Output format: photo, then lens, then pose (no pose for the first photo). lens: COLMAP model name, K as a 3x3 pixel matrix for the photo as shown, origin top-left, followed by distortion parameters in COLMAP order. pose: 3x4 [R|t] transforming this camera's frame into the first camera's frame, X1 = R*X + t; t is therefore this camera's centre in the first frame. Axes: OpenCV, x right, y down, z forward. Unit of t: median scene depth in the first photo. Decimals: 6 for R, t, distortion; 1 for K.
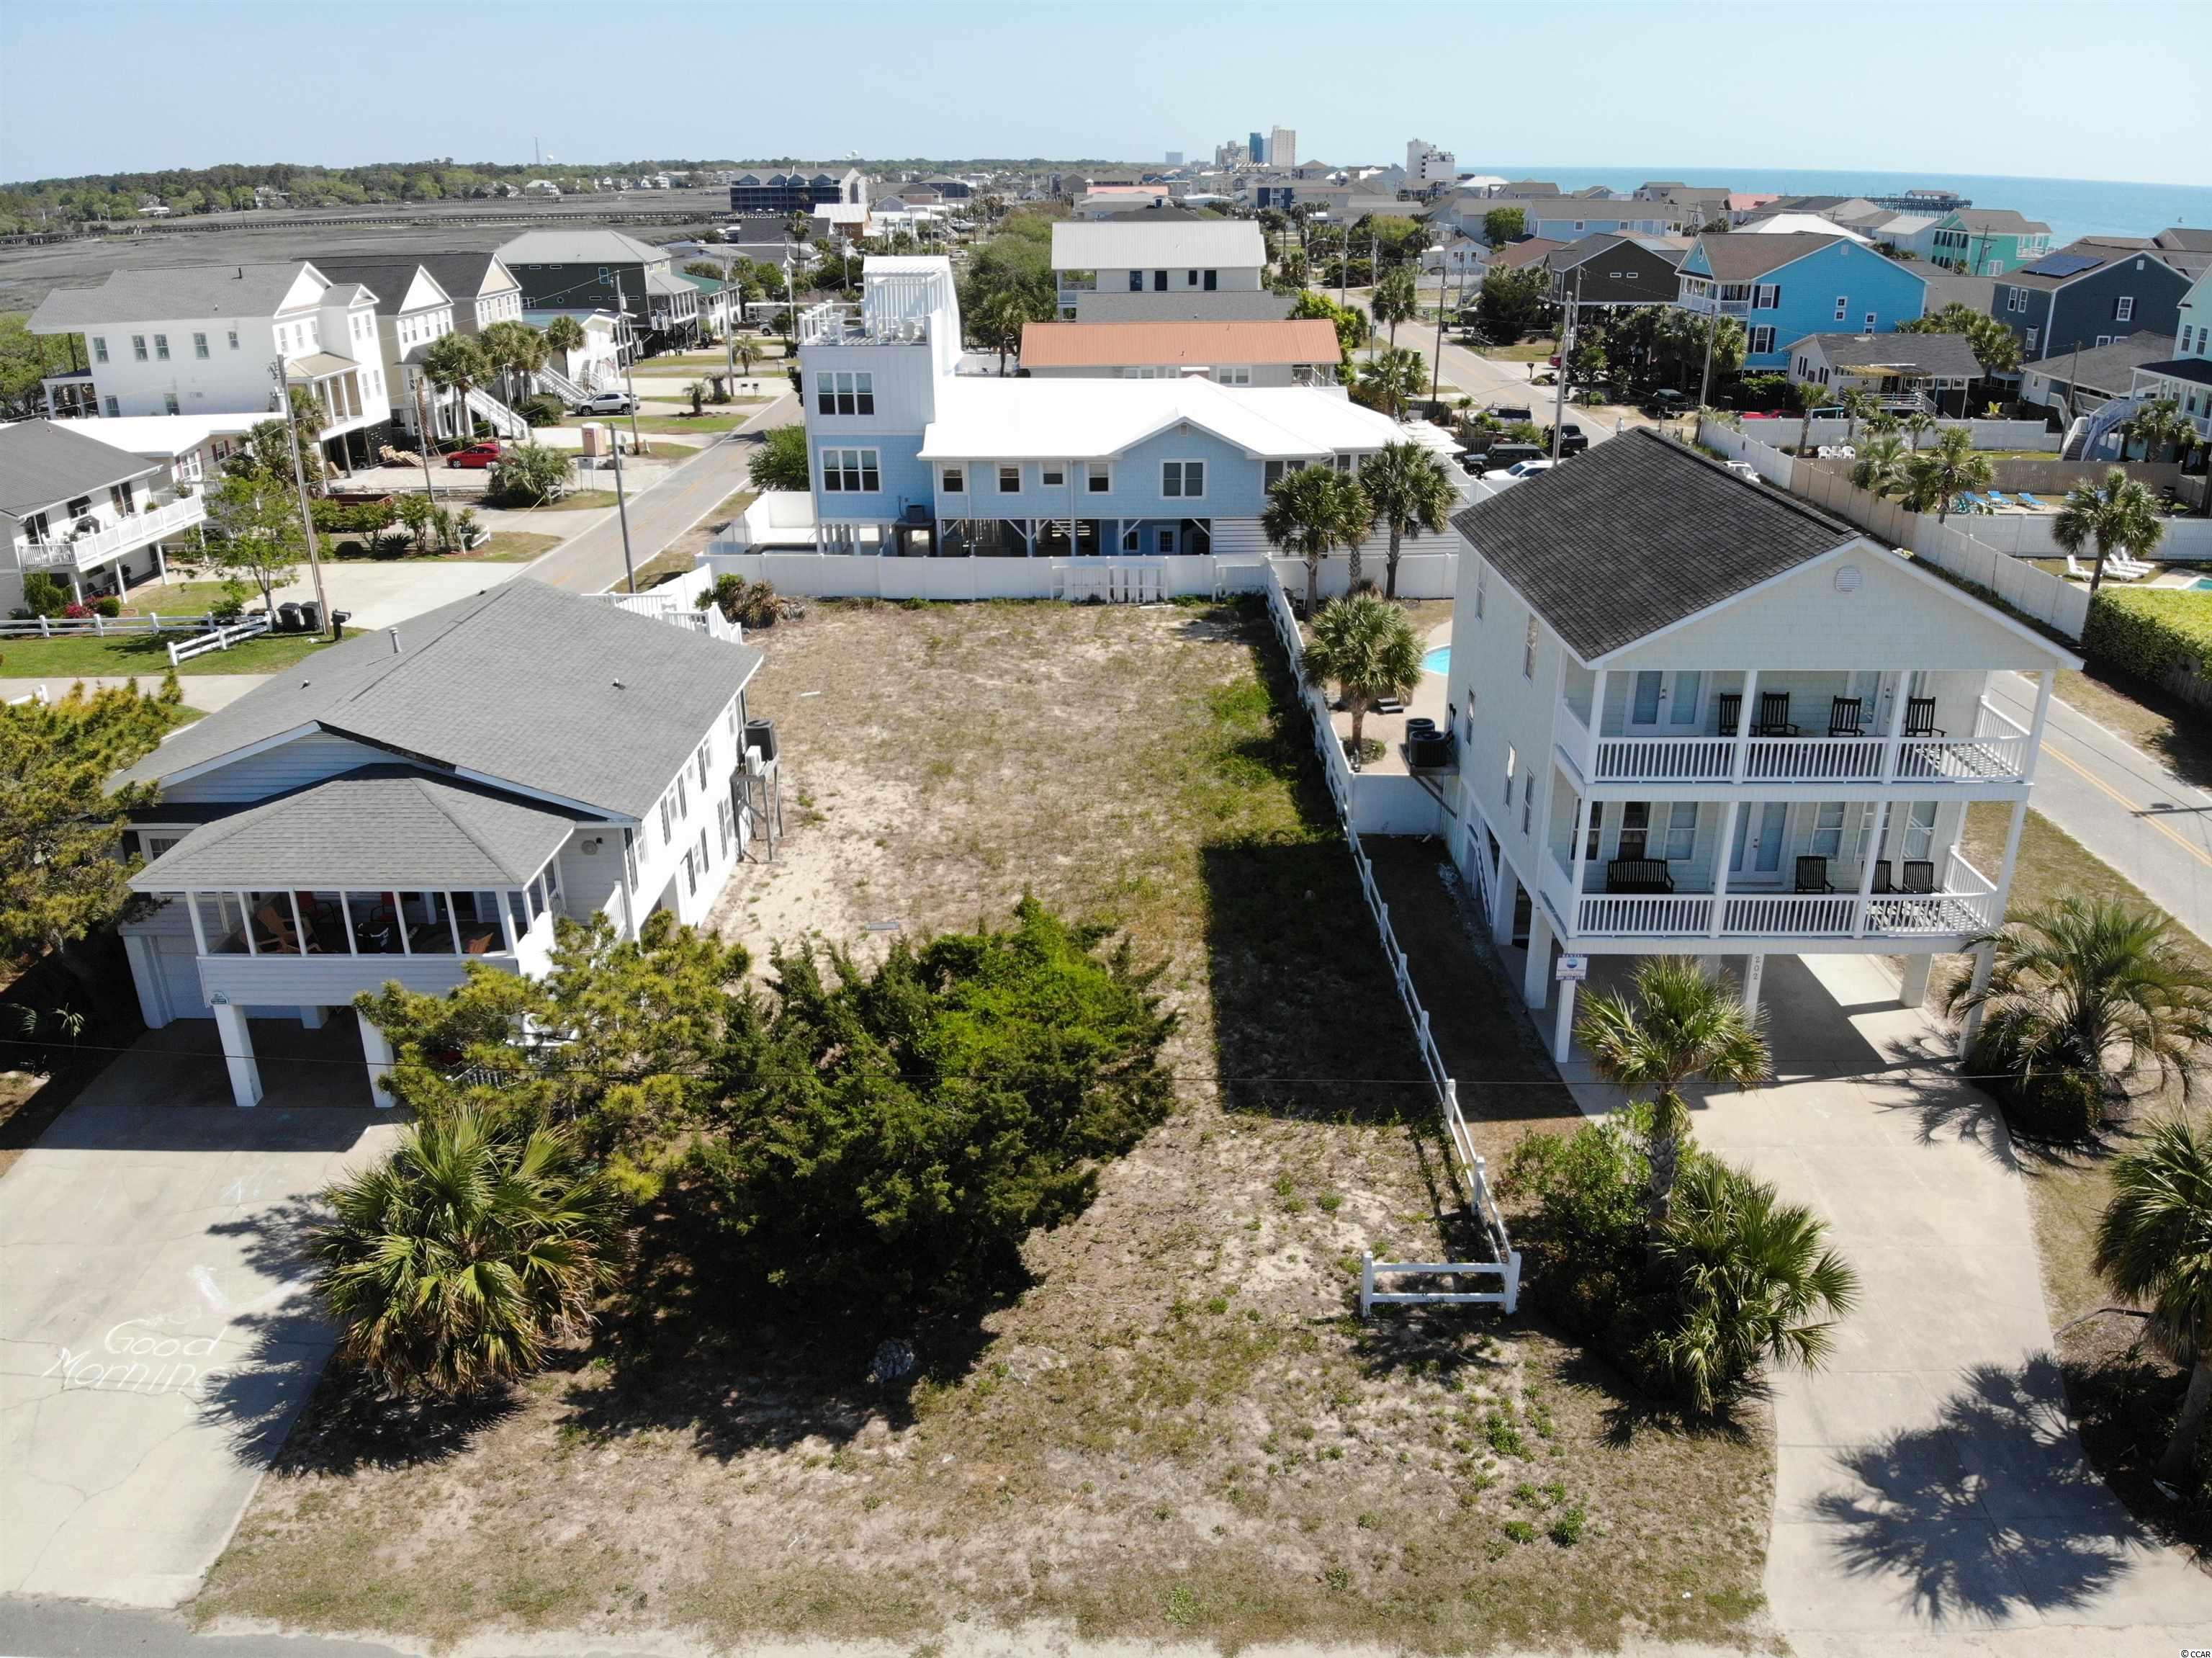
lens RADIAL K [[1632.1, 0, 1098.1], [0, 1632.1, 824.7], [0, 0, 1]] dist [0.075465, -0.197448]
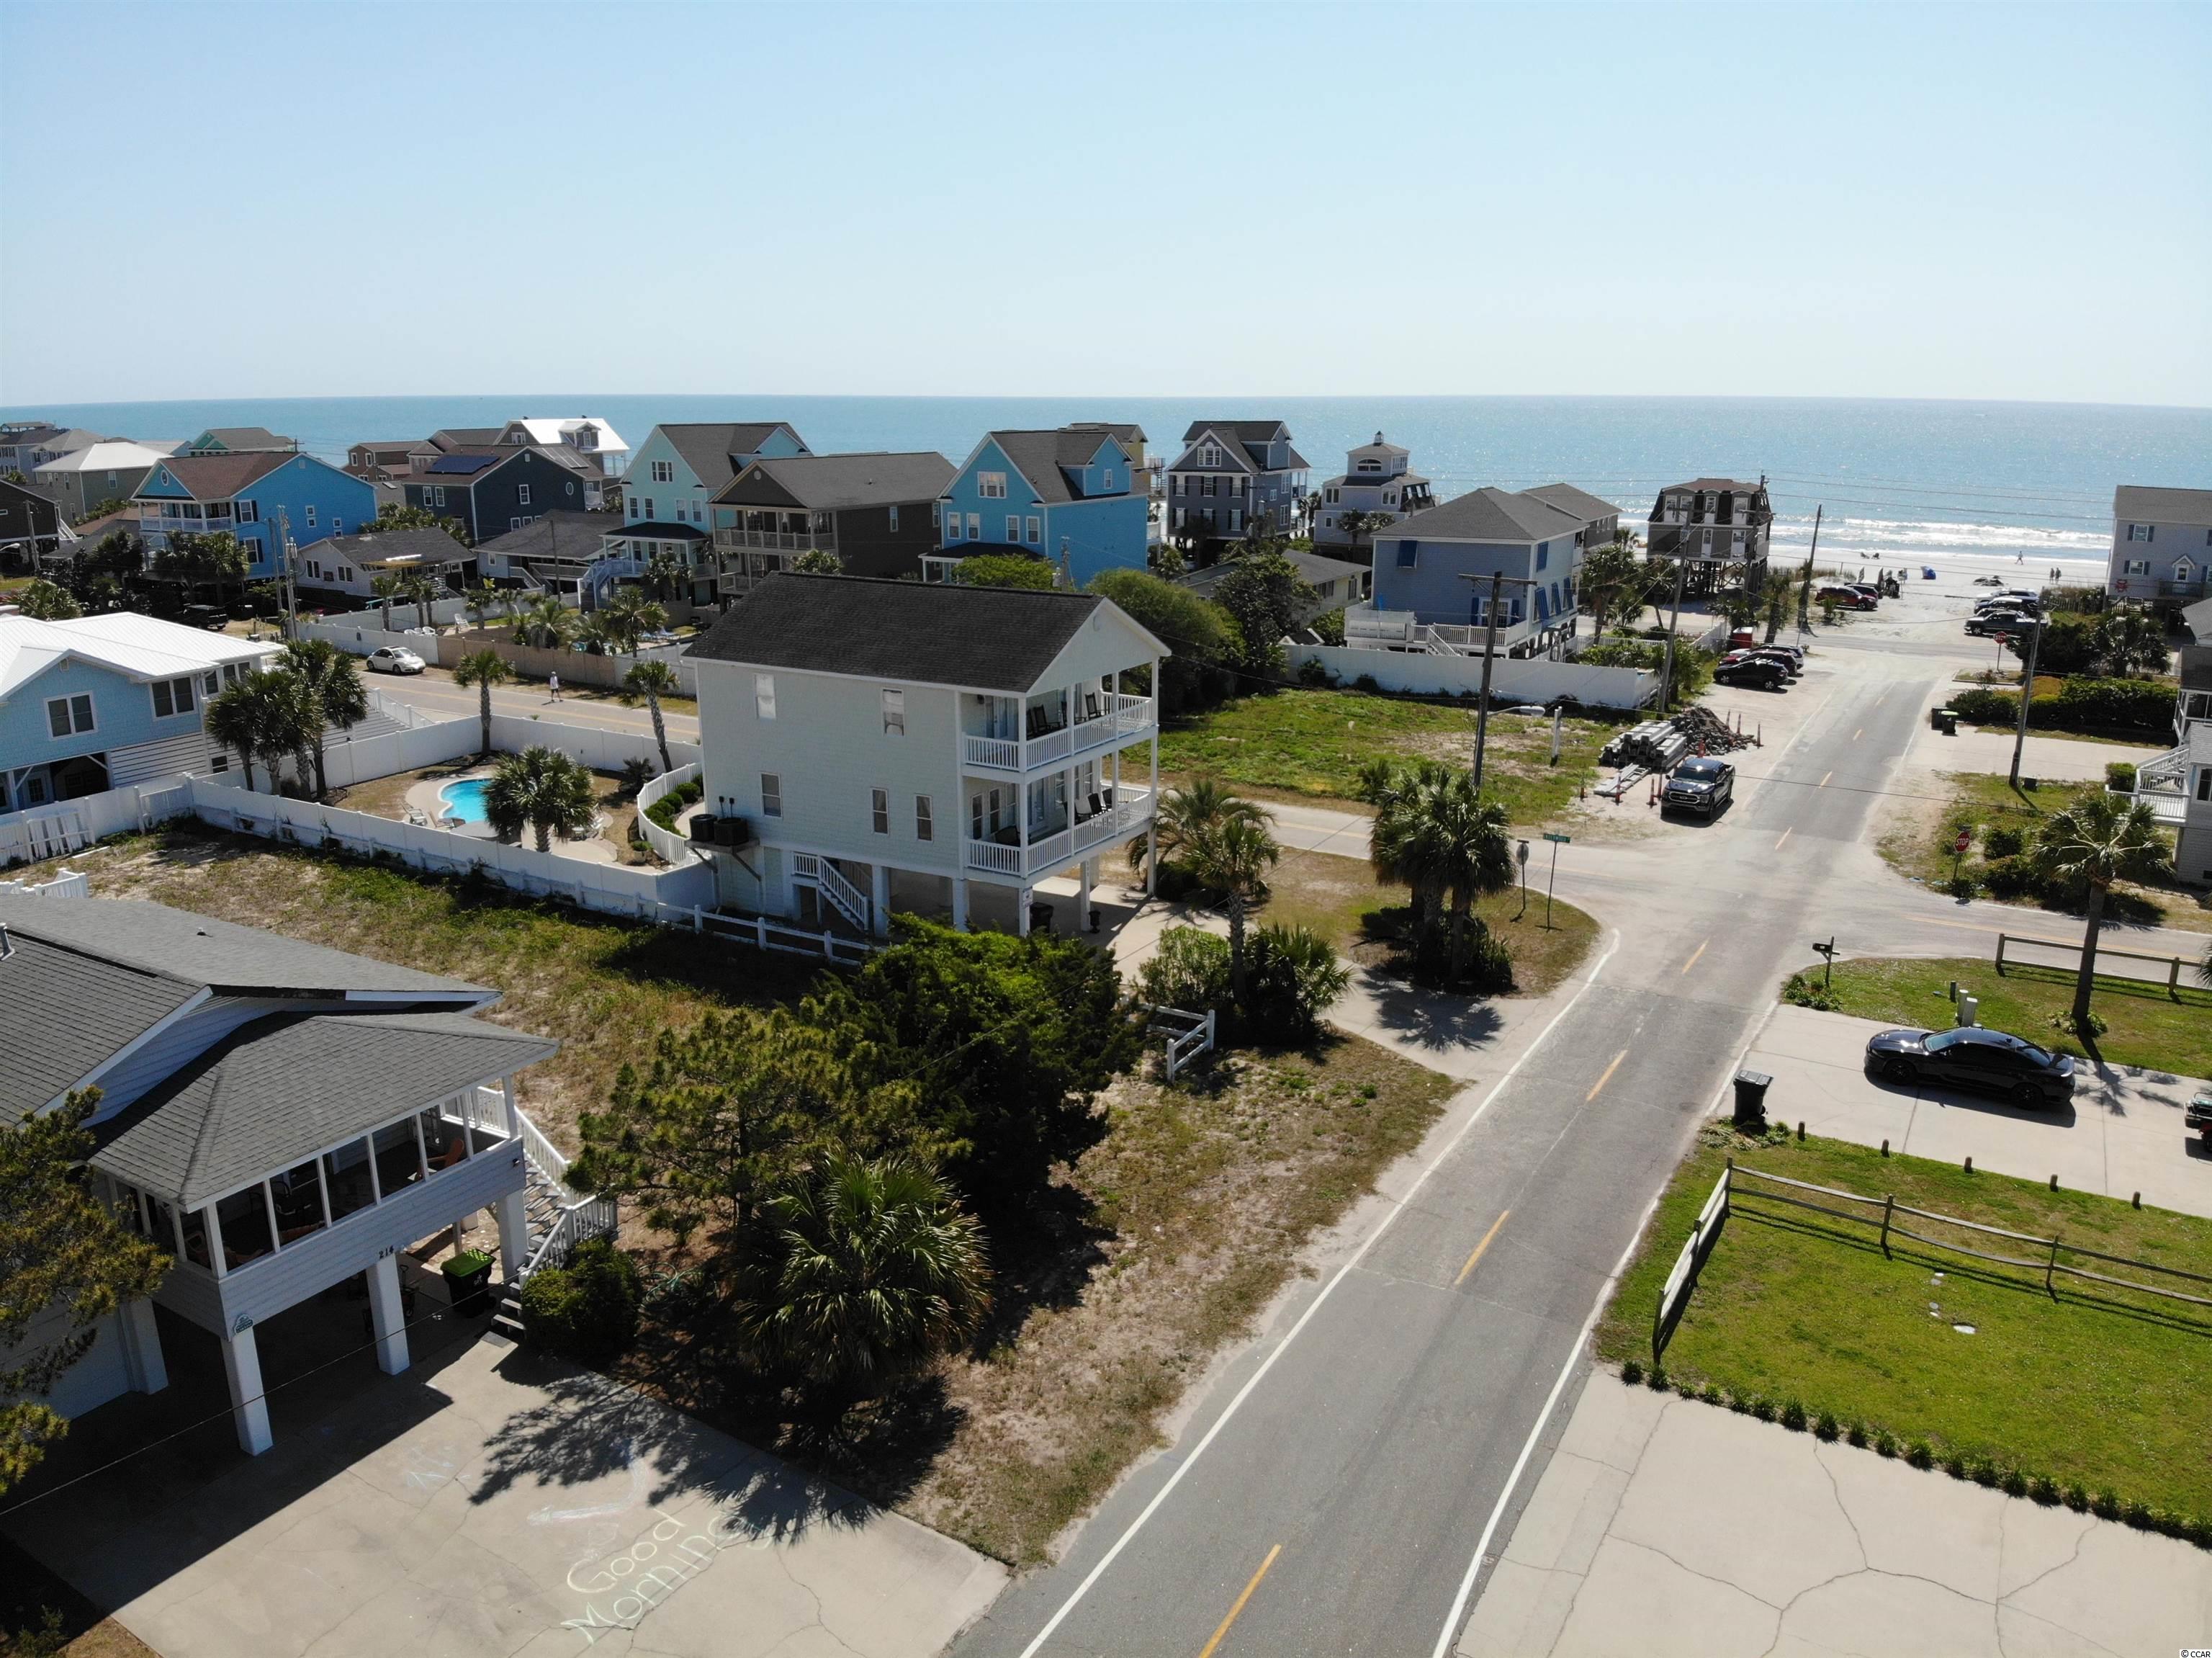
lens RADIAL K [[1635.4, 0, 1102.9], [0, 1635.4, 828.9], [0, 0, 1]] dist [0.045864, -0.159408]
pose [[0.486059, -0.220266, 0.845712, -0.979679], [0.324206, 0.944110, 0.059562, -0.040230], [-0.811565, 0.245234, 0.530305, 0.142394]]
